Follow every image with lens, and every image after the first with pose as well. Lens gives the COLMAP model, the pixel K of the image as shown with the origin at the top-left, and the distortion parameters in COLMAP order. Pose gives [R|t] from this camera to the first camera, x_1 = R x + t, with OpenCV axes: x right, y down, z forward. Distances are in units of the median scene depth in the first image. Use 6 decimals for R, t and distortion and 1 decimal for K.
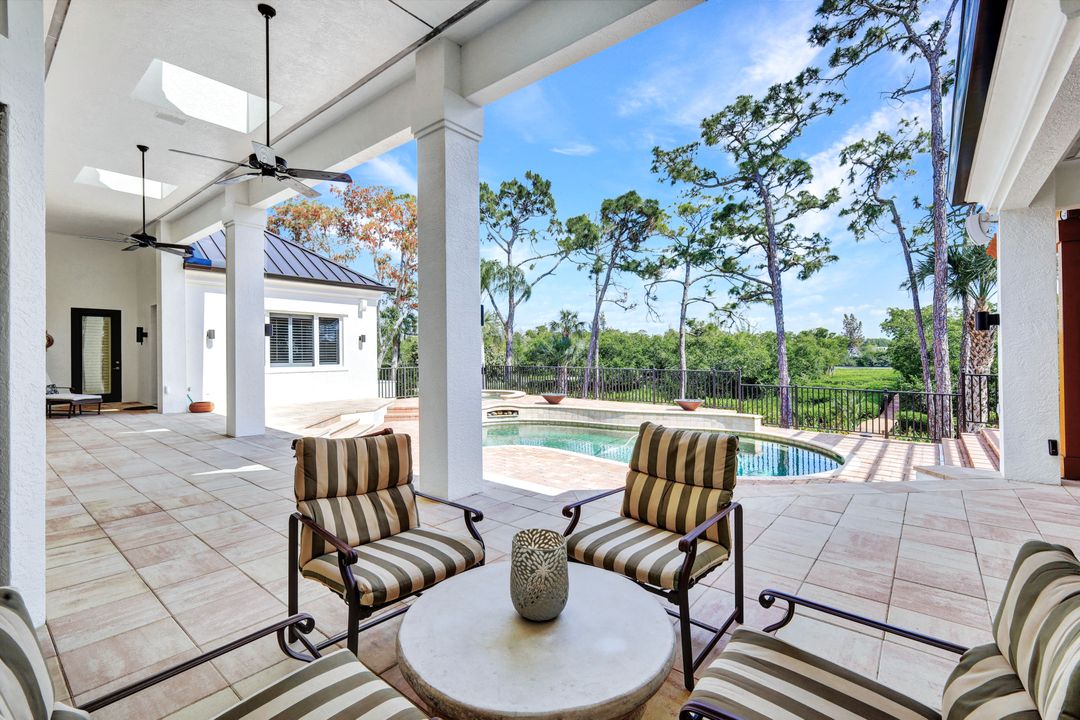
lens RADIAL K [[472.9, 0, 538.8], [0, 472.9, 355.3], [0, 0, 1]] dist [0.011810, -0.000043]
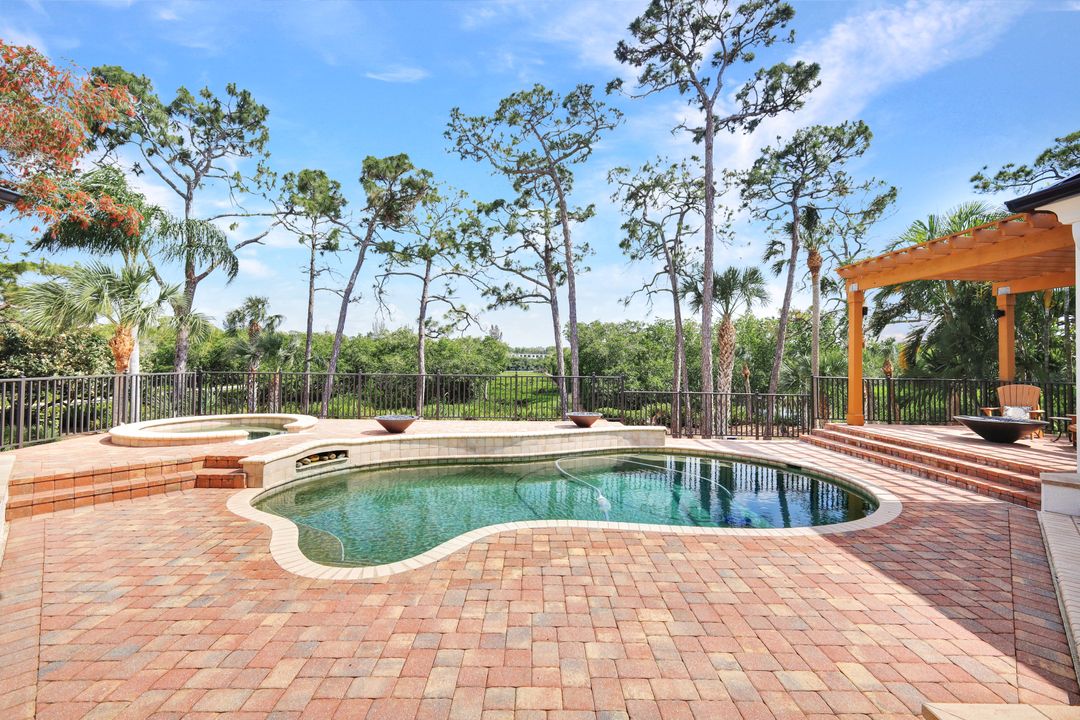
lens RADIAL K [[477.7, 0, 534.0], [0, 477.7, 350.3], [0, 0, 1]] dist [0.011198, 0.000123]
pose [[0.768767, 0.021965, 0.639151, -0.143099], [-0.009757, 0.999697, -0.022619, 0.002829], [-0.639454, 0.011153, 0.768748, 0.231814]]
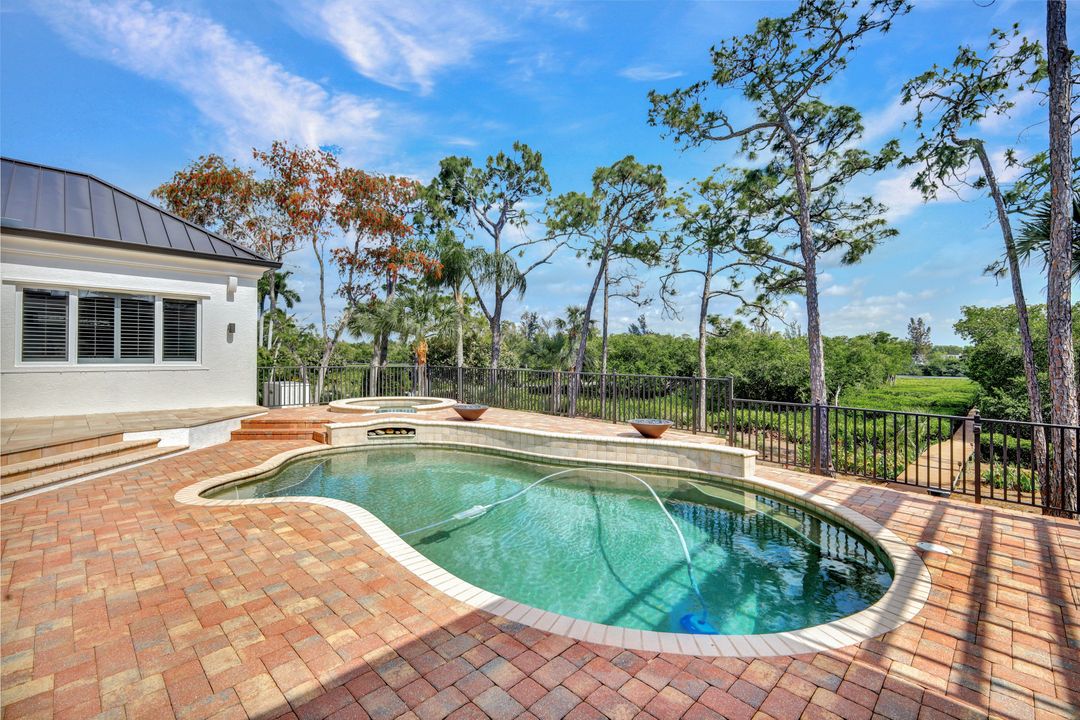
lens RADIAL K [[470.4, 0, 537.0], [0, 470.4, 357.4], [0, 0, 1]] dist [0.004861, 0.000237]
pose [[0.995275, 0.013749, -0.096113, 0.120157], [-0.013960, 0.999901, -0.001527, 0.004094], [0.096083, 0.002861, 0.995369, 0.178922]]
